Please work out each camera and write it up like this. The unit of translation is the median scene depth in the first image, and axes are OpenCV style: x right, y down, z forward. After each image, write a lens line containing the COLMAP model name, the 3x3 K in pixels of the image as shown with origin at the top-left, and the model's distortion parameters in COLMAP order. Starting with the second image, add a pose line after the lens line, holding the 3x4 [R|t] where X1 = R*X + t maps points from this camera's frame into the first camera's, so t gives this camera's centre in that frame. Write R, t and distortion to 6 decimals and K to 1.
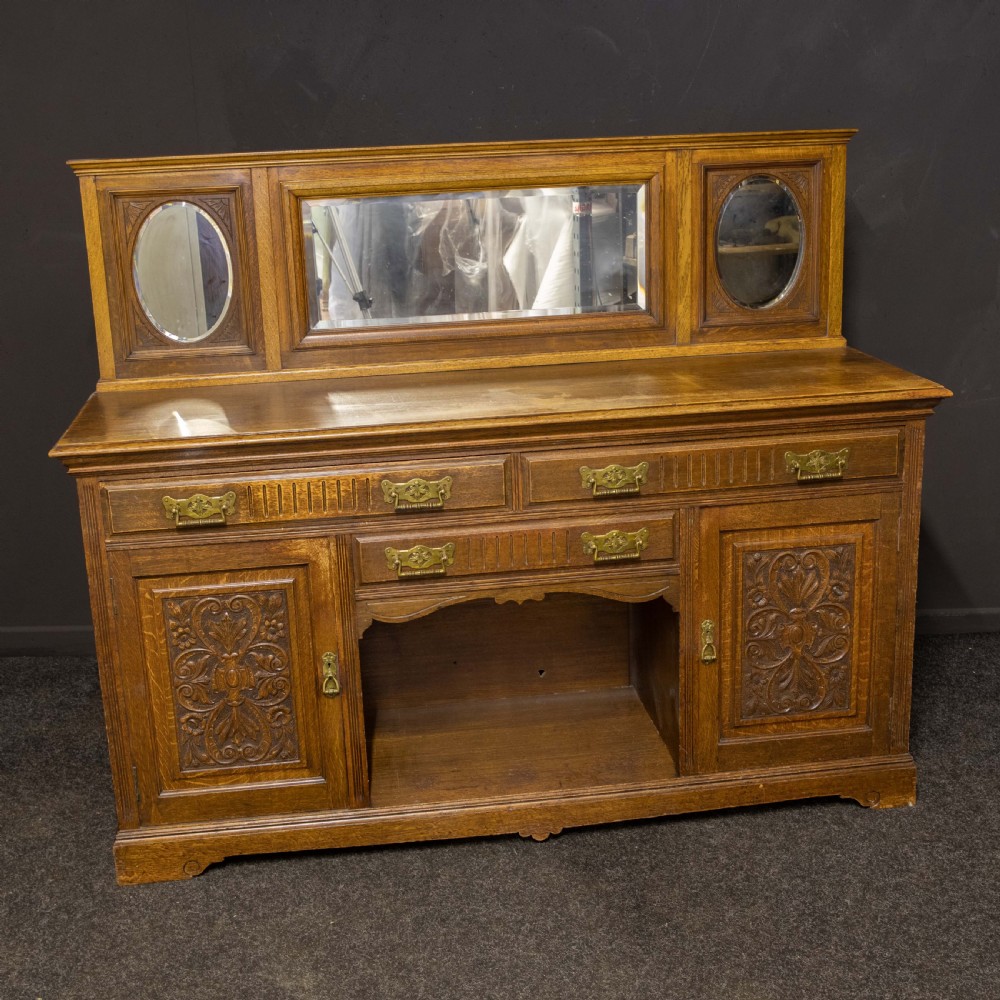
lens RADIAL K [[1546.0, 0, 536.0], [0, 1546.0, 493.9], [0, 0, 1]] dist [0.020291, 0.000000]
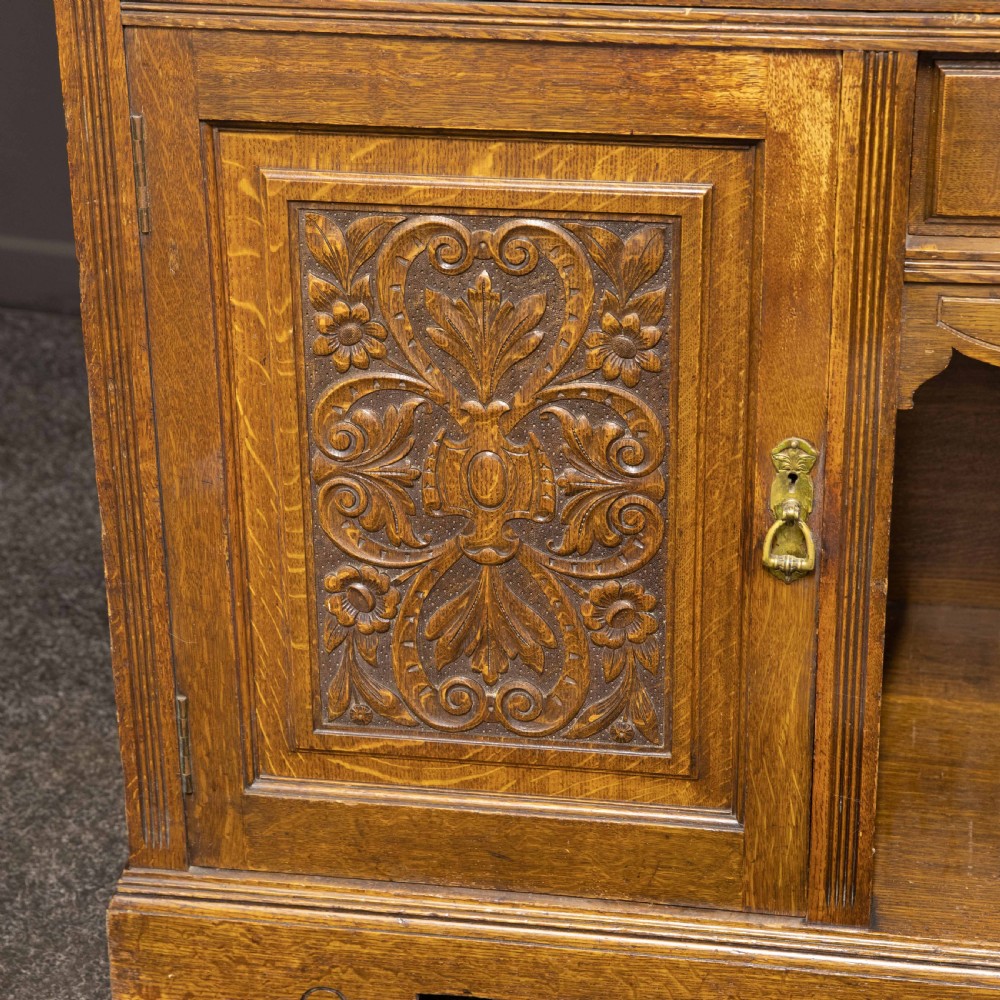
lens RADIAL K [[2576.7, 0, 489.7], [0, 2576.7, 474.9], [0, 0, 1]] dist [0.131875, 0.000000]
pose [[0.954279, 0.141293, -0.263417, -0.056392], [-0.100784, 0.981718, 0.161468, 0.033007], [0.281415, -0.127537, 0.951073, 0.499428]]
